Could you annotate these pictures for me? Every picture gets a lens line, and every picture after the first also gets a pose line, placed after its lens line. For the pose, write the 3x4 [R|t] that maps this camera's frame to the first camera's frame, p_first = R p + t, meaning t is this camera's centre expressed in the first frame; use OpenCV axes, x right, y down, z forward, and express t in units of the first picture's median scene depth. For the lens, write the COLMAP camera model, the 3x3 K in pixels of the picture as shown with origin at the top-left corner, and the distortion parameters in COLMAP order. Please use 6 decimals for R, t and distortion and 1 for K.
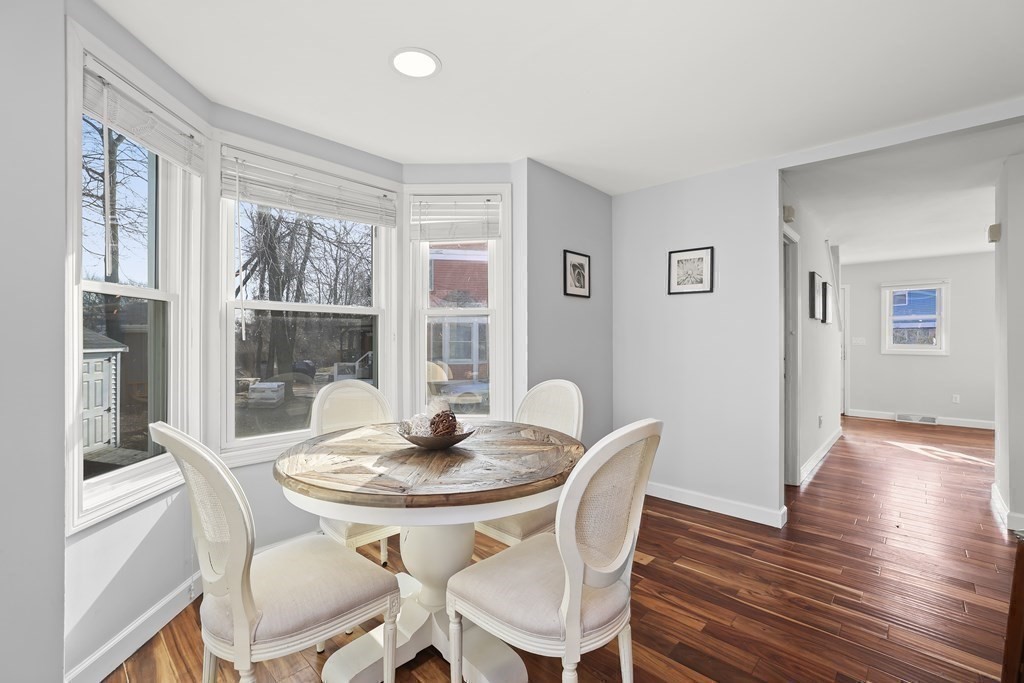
lens RADIAL K [[441.2, 0, 517.2], [0, 441.2, 340.2], [0, 0, 1]] dist [-0.043073, 0.014134]
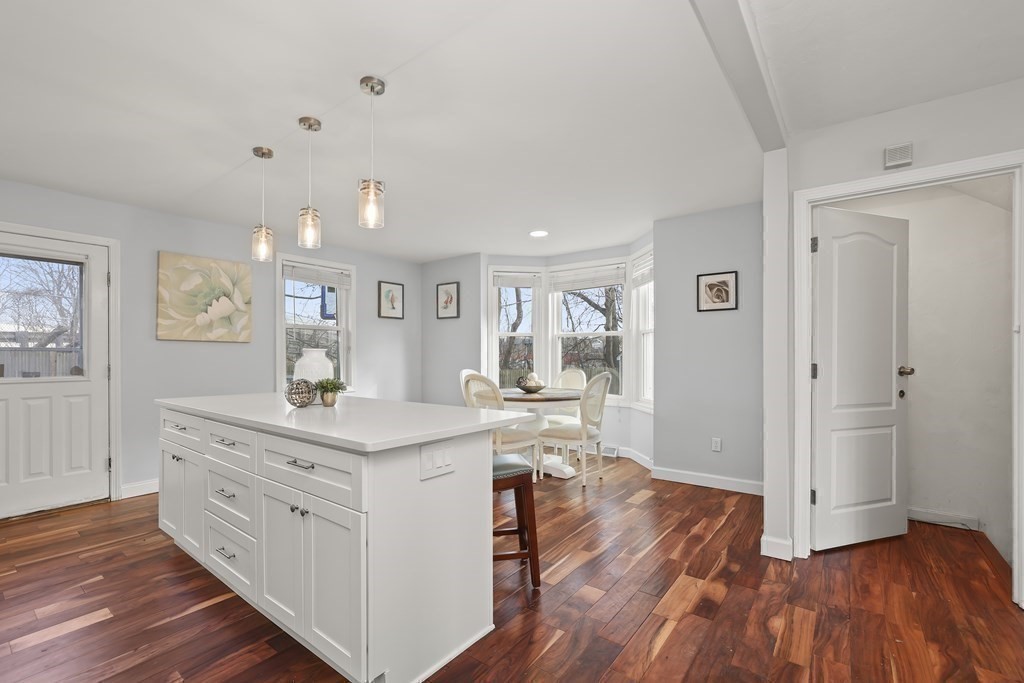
lens RADIAL K [[441.2, 0, 513.7], [0, 441.2, 355.9], [0, 0, 1]] dist [-0.043073, 0.014134]
pose [[0.092839, 0.003584, -0.995675, 1.263915], [0.000882, 0.999993, 0.003682, 0.016988], [0.995681, -0.001220, 0.092835, 0.359753]]
